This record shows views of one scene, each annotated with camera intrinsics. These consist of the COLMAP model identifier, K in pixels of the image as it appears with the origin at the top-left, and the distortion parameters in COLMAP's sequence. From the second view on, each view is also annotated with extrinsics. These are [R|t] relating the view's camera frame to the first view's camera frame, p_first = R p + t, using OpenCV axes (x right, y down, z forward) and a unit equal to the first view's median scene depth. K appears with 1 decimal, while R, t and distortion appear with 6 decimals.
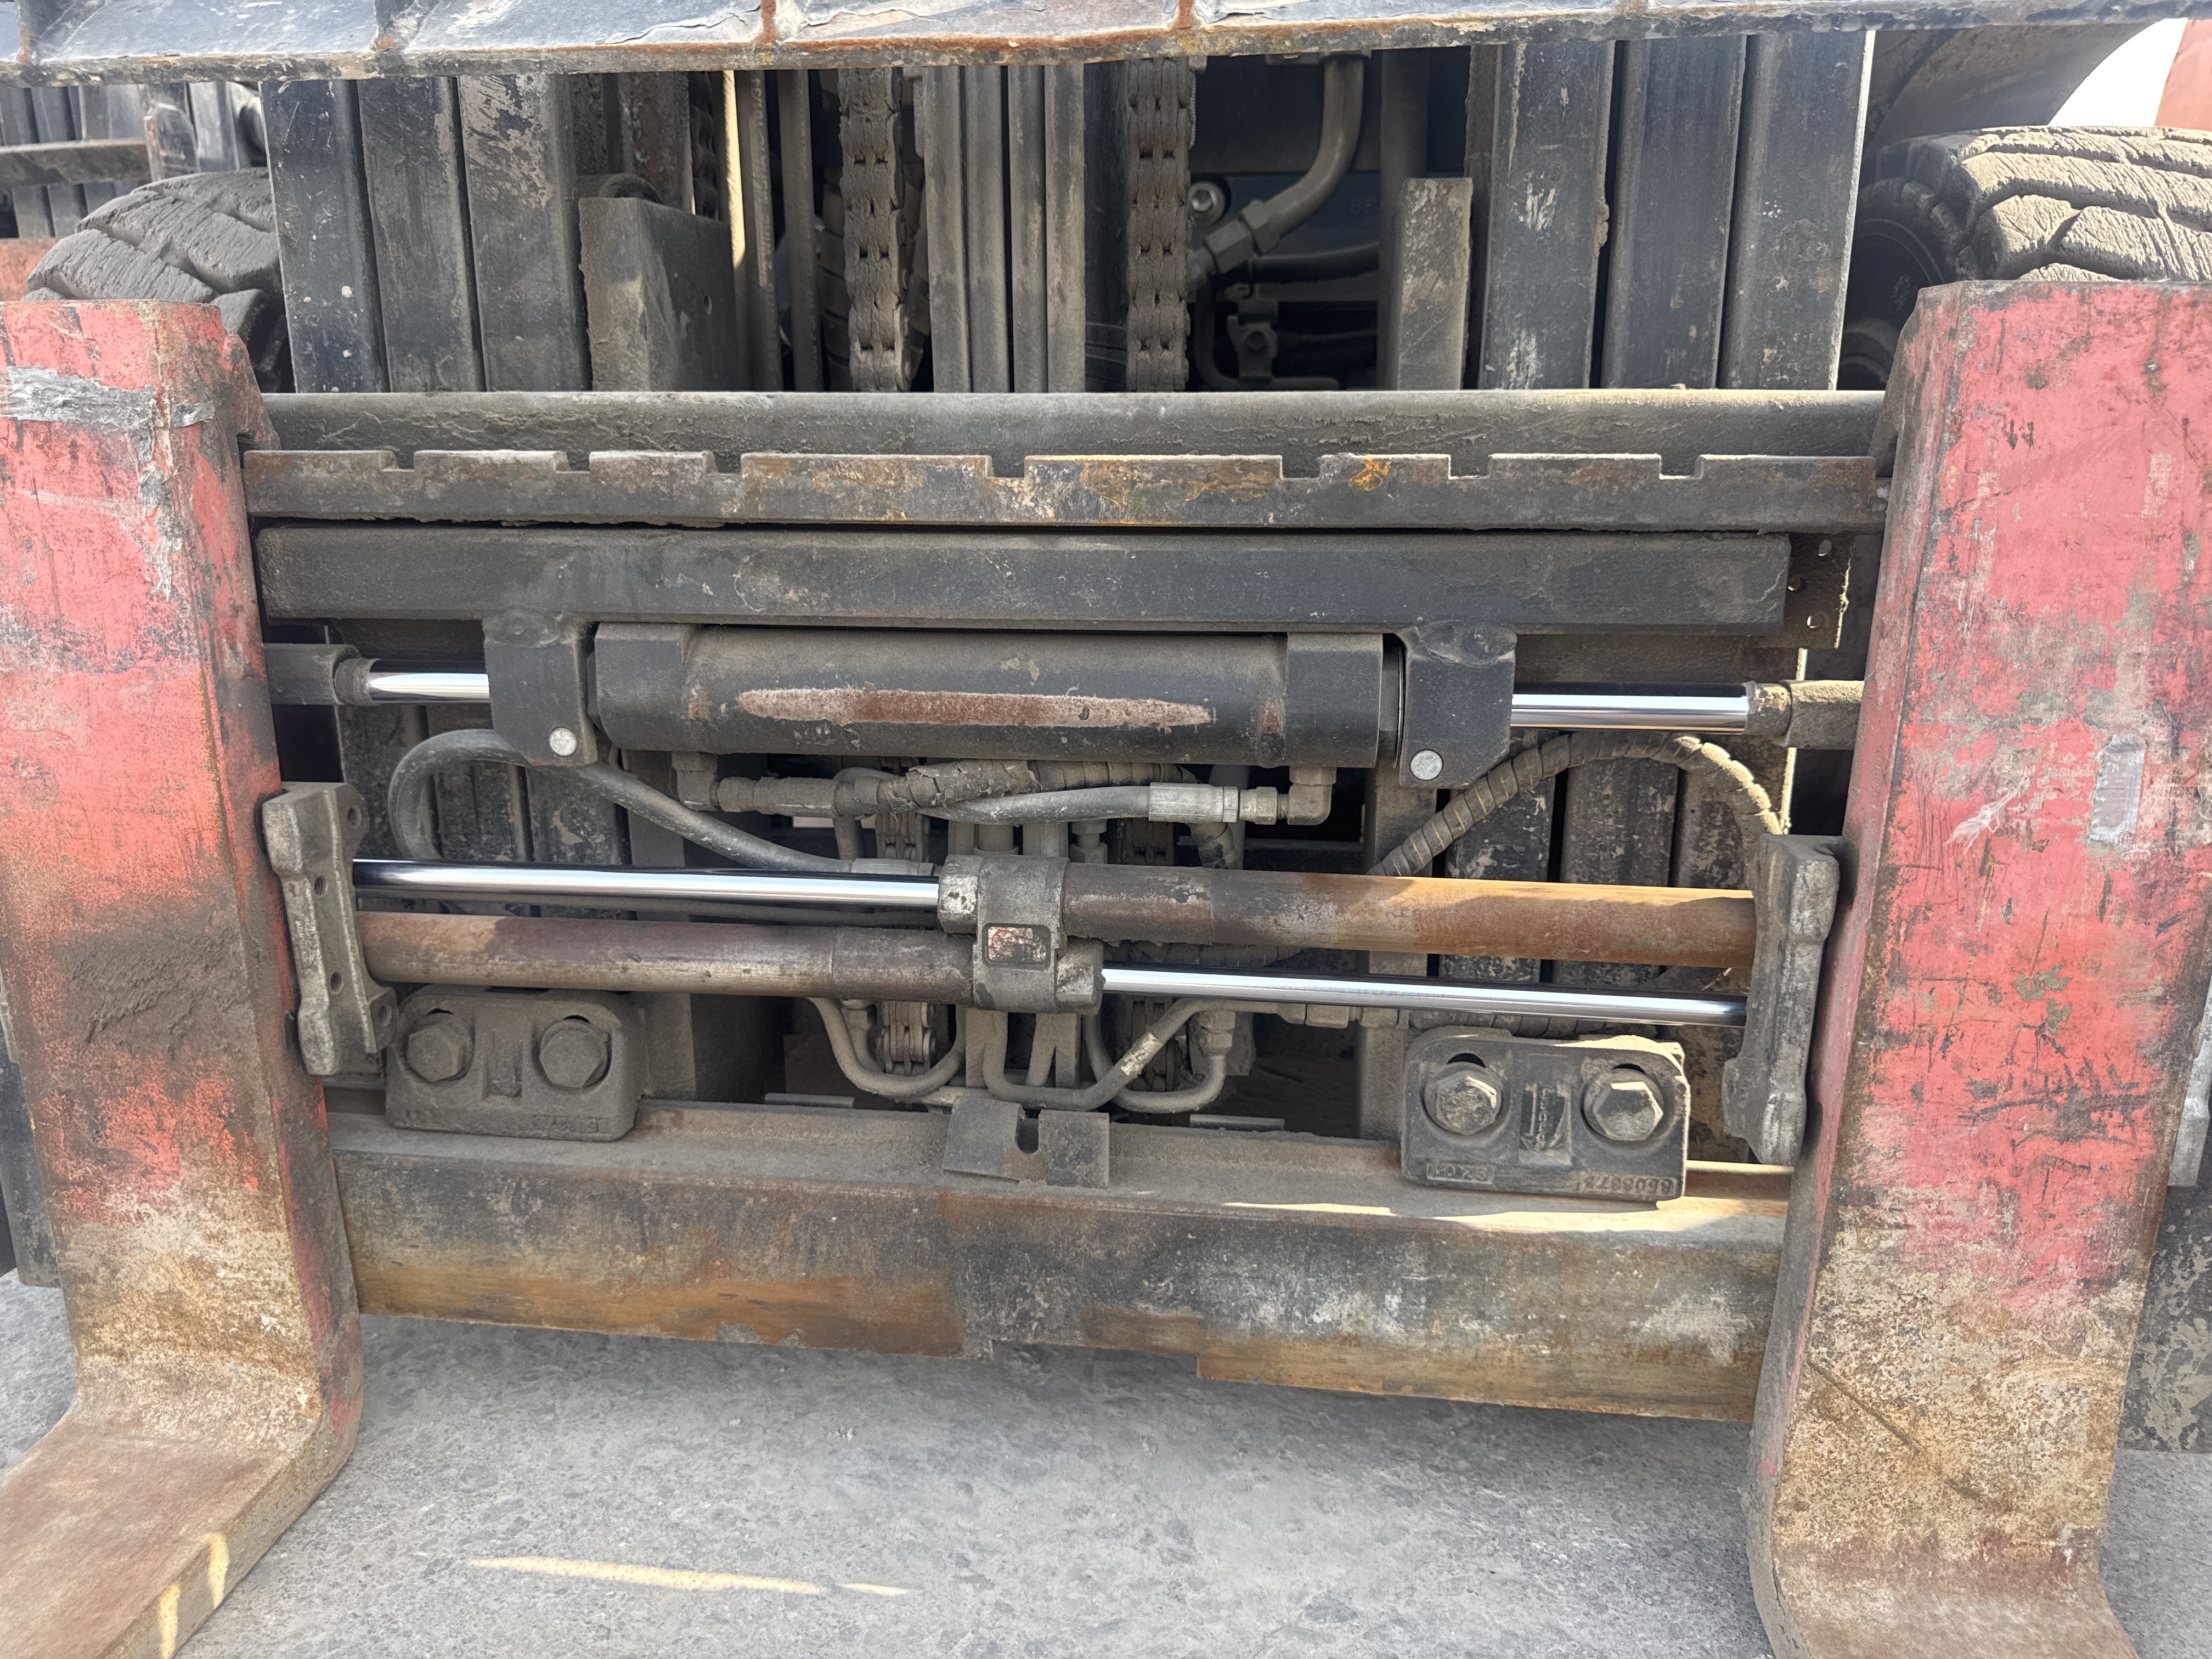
lens RADIAL K [[1634.0, 0, 1090.9], [0, 1634.0, 829.0], [0, 0, 1]] dist [0.027397, -0.054584]
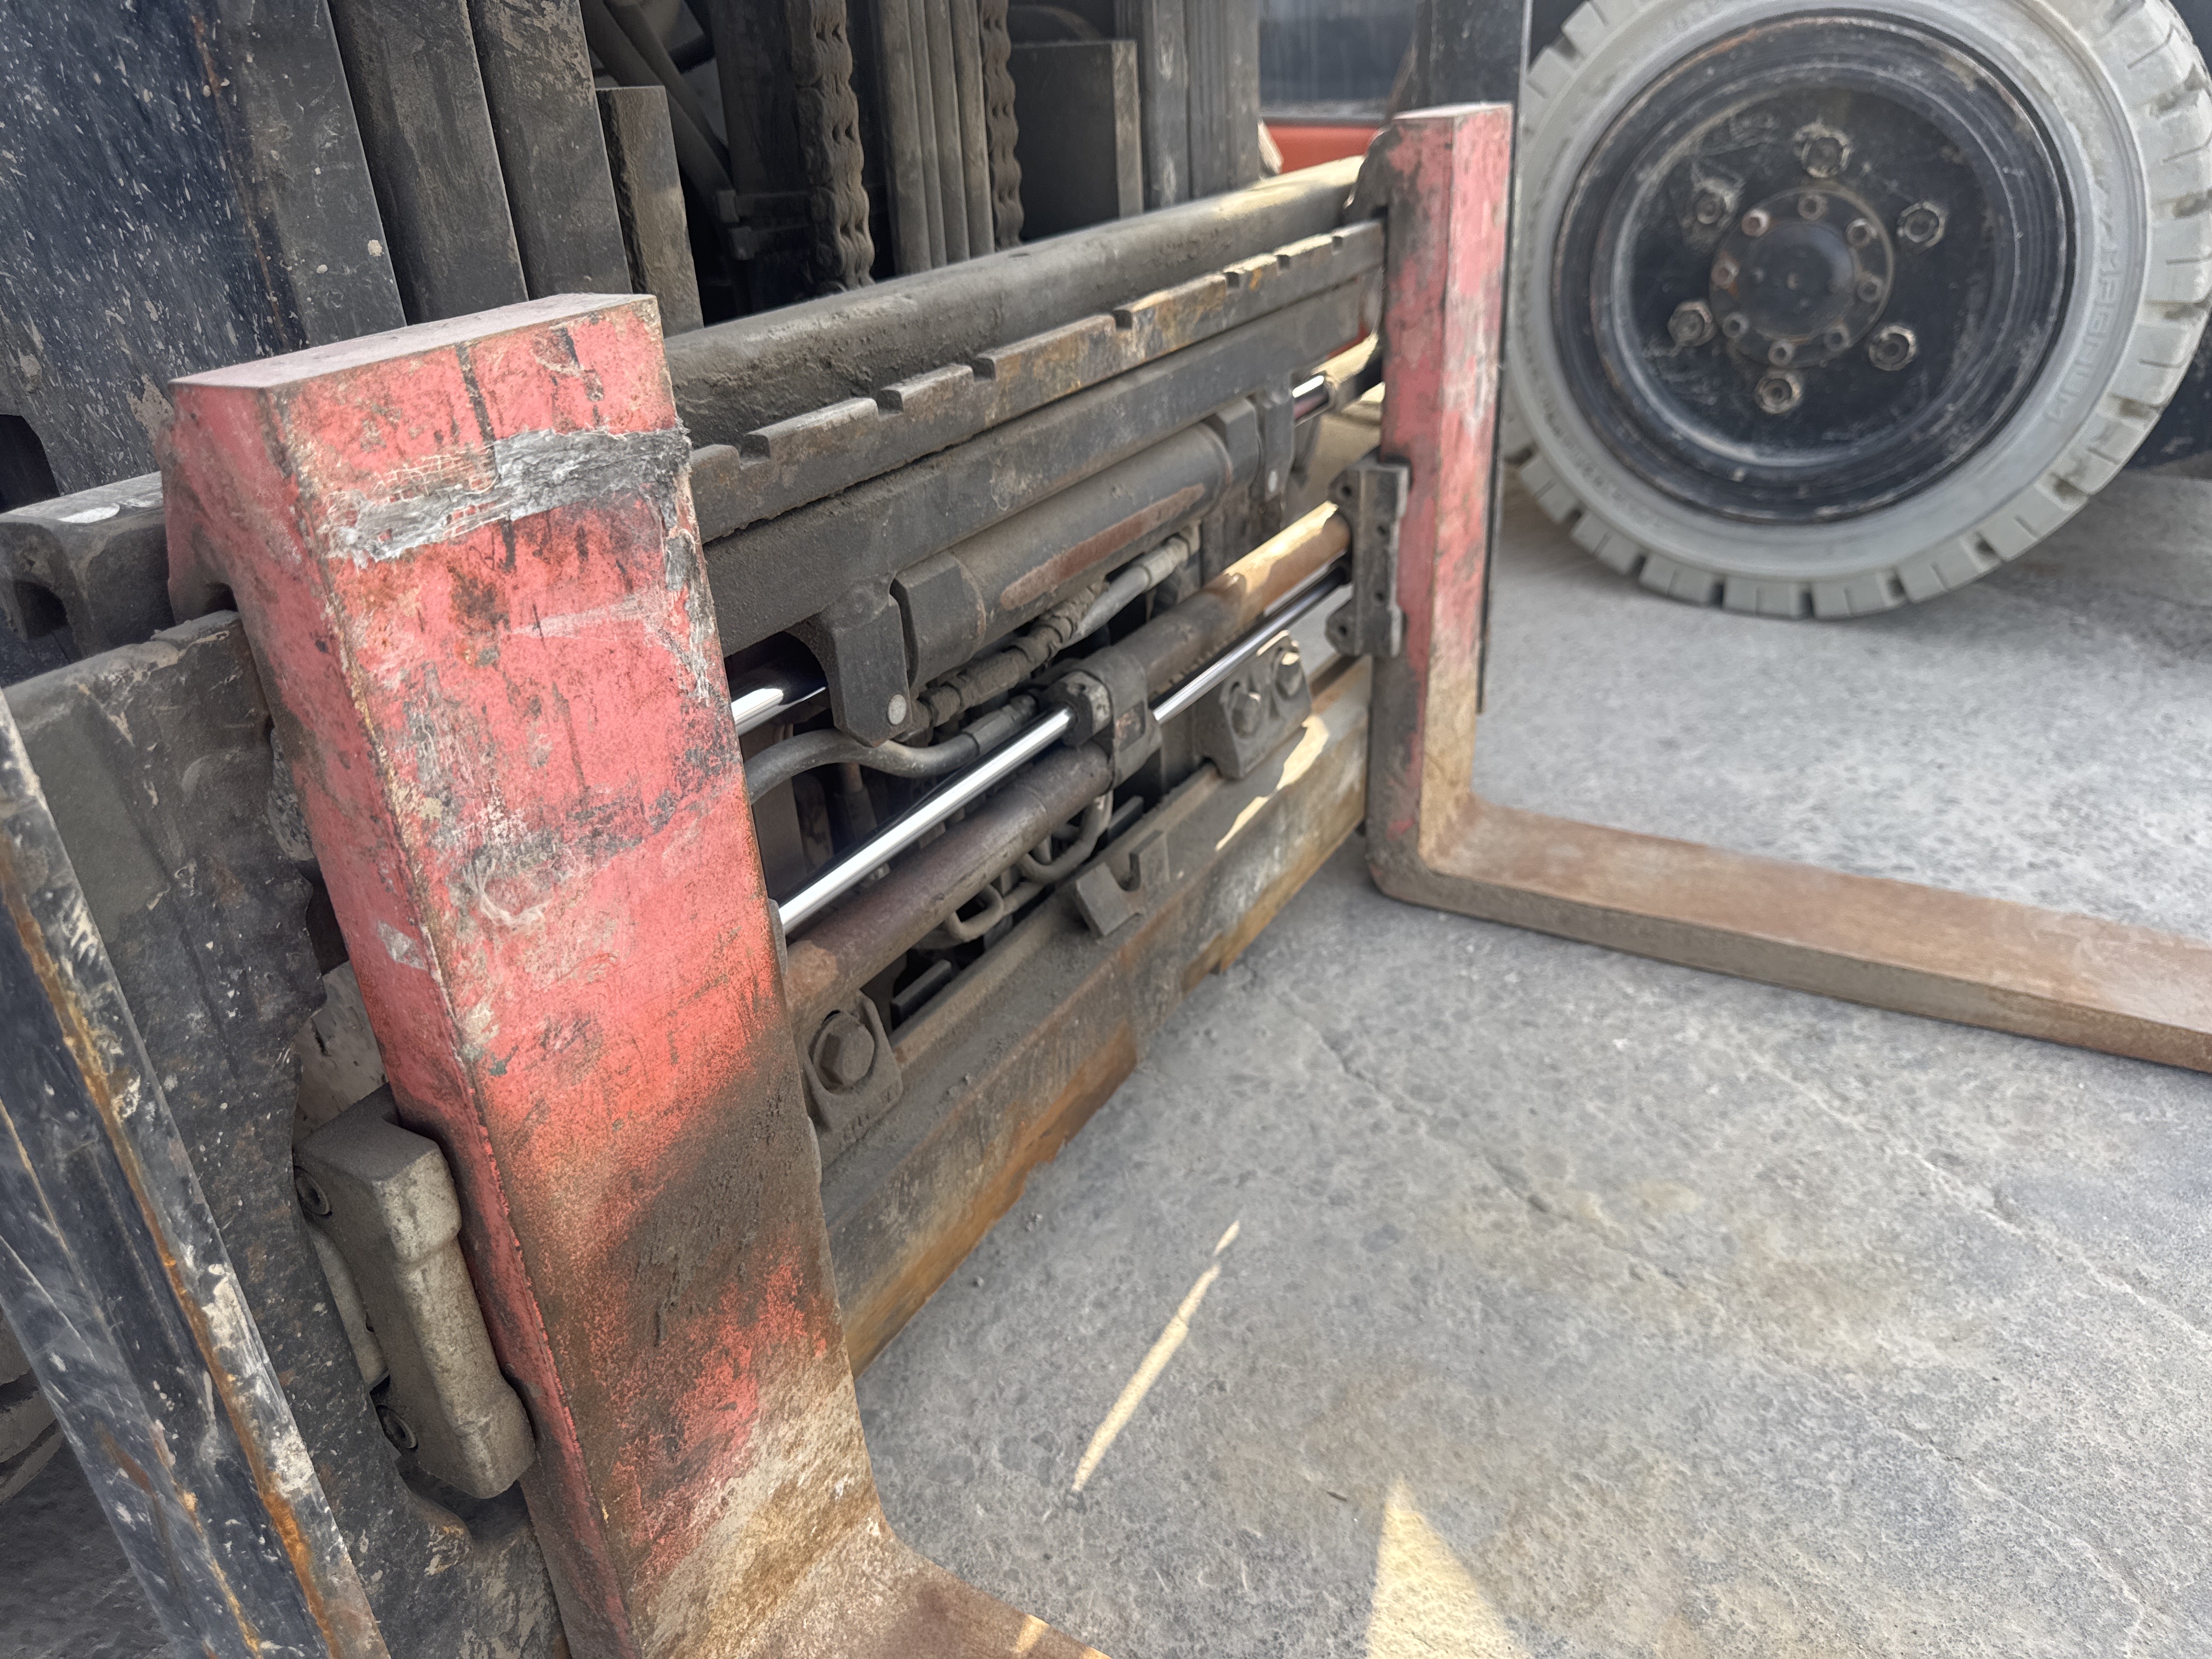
lens RADIAL K [[1634.0, 0, 1096.6], [0, 1634.0, 821.9], [0, 0, 1]] dist [0.027397, -0.054584]
pose [[0.368463, -0.427730, 0.825398, -1.064014], [0.286146, 0.896943, 0.337068, -0.273103], [-0.884509, 0.111987, 0.452883, 0.481262]]
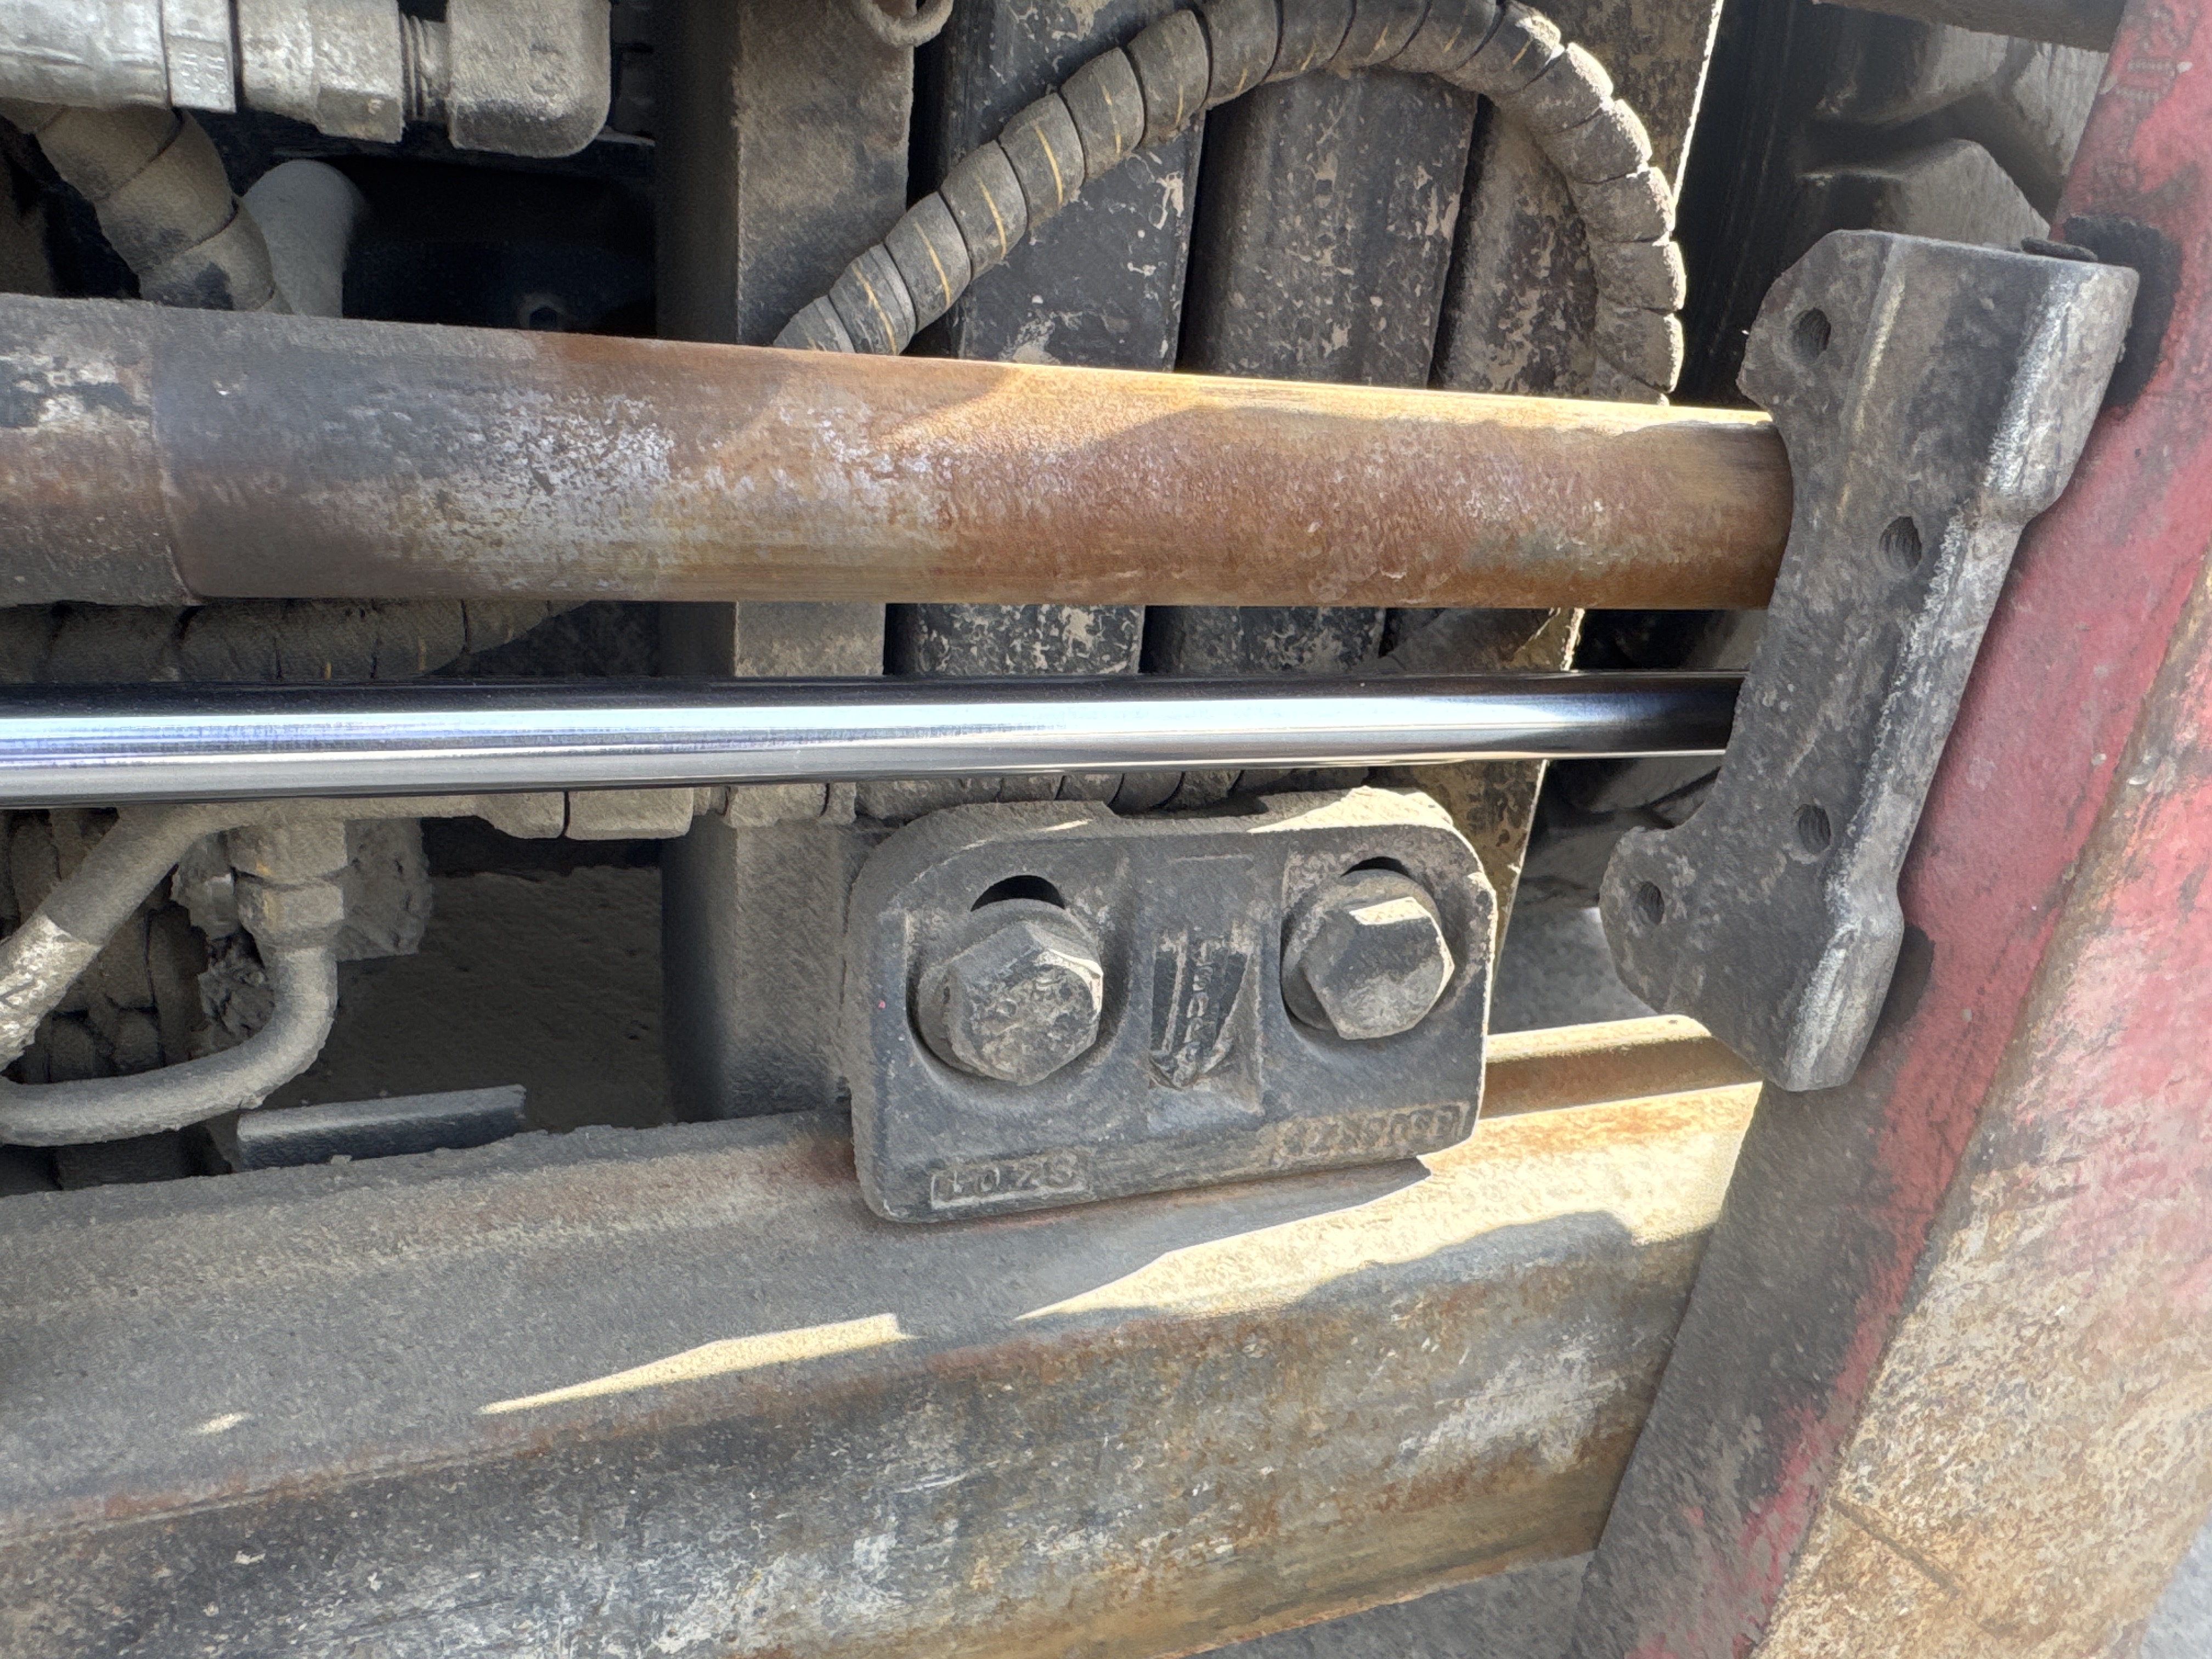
lens RADIAL K [[1634.0, 0, 1114.8], [0, 1634.0, 841.0], [0, 0, 1]] dist [0.027397, -0.054584]
pose [[0.883272, -0.105134, 0.456922, 0.078790], [0.018589, 0.981622, 0.189928, 0.058999], [-0.468493, -0.159265, 0.868993, 0.674513]]
